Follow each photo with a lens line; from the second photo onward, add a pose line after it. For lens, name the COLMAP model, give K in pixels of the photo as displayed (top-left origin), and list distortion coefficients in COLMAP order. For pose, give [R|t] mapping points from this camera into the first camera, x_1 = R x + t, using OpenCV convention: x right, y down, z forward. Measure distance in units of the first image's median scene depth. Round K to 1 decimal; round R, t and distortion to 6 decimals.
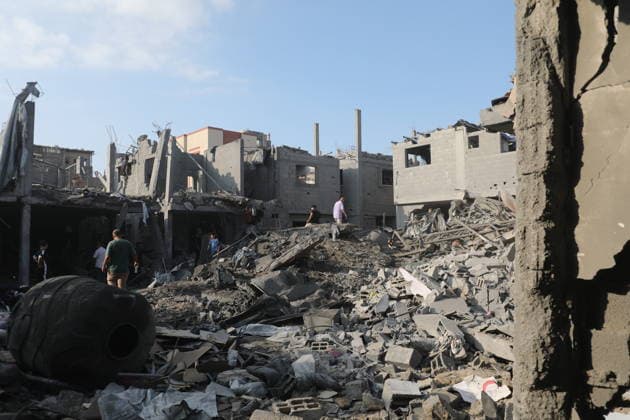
lens RADIAL K [[451.0, 0, 315.0], [0, 451.0, 210.0], [0, 0, 1]] dist [0.002235, -0.000140]
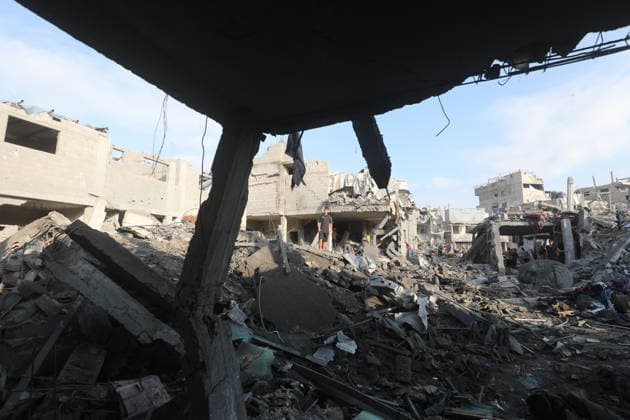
lens RADIAL K [[292.5, 0, 315.0], [0, 292.5, 210.0], [0, 0, 1]] dist [0.002895, 0.000431]
pose [[-0.445897, 0.130786, 0.885478, -0.434489], [-0.059943, 0.982684, -0.175328, 0.065363], [-0.893075, -0.131256, -0.430336, 0.850921]]
